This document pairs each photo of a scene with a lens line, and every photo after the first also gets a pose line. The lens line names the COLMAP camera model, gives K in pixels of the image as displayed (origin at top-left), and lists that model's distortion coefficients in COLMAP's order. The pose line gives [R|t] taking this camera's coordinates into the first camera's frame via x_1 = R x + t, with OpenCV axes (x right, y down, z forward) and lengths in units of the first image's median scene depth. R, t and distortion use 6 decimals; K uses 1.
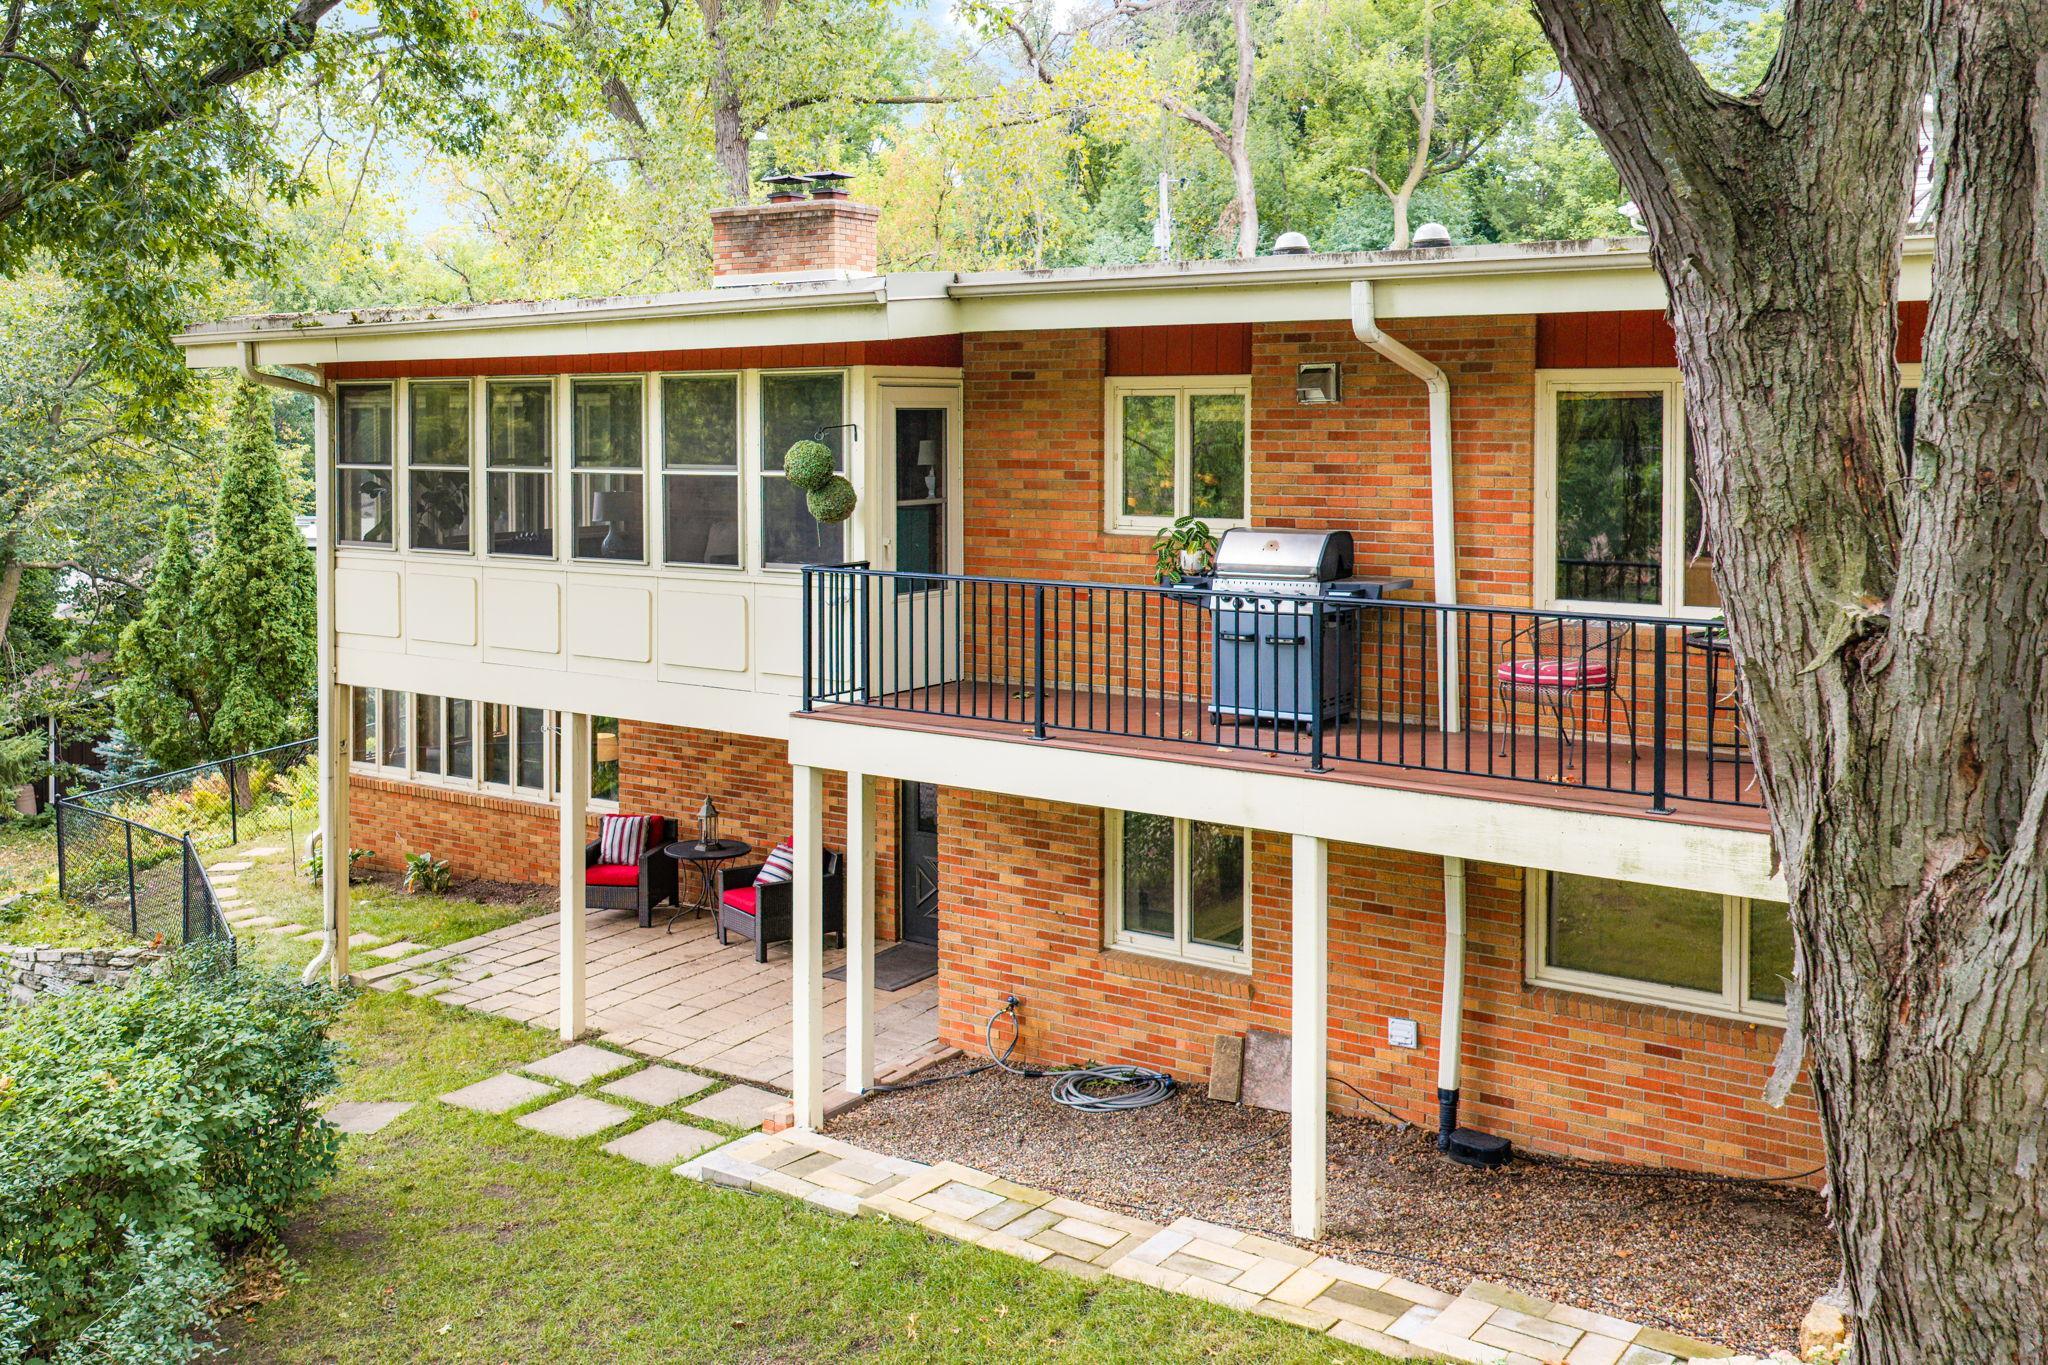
lens RADIAL K [[1914.0, 0, 990.5], [0, 1914.0, 436.1], [0, 0, 1]] dist [-0.014791, -0.015047]
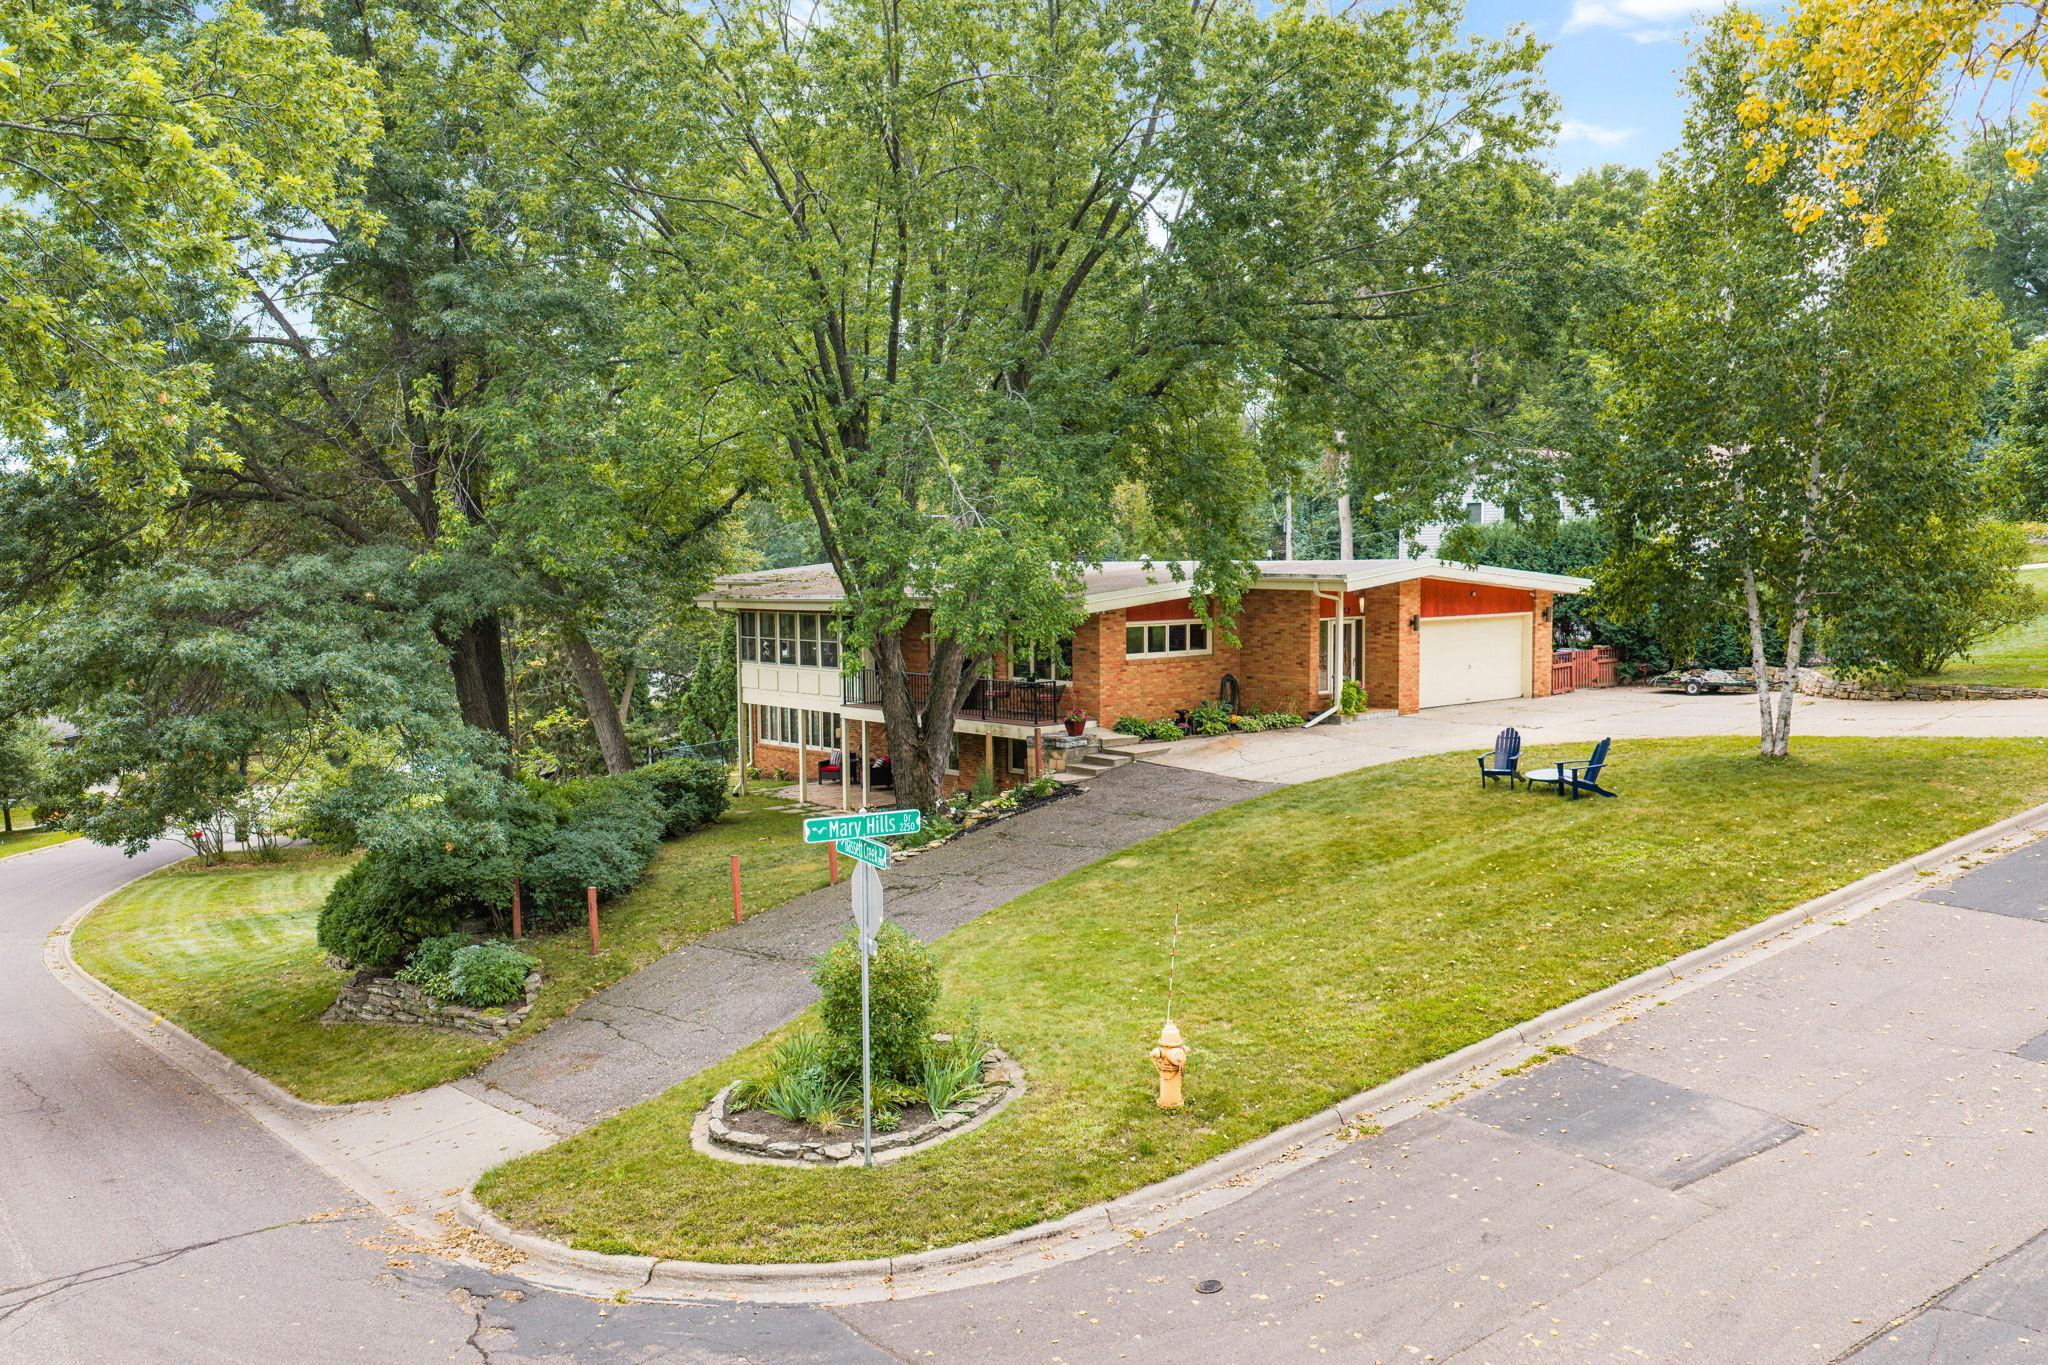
lens RADIAL K [[1706.9, 0, 1022.9], [0, 1706.9, 652.9], [0, 0, 1]] dist [0.012501, -0.010934]
pose [[0.973269, 0.005495, -0.229601, 0.930008], [0.007188, 0.998495, 0.054369, -0.131238], [0.229554, -0.054566, 0.971765, -2.018435]]
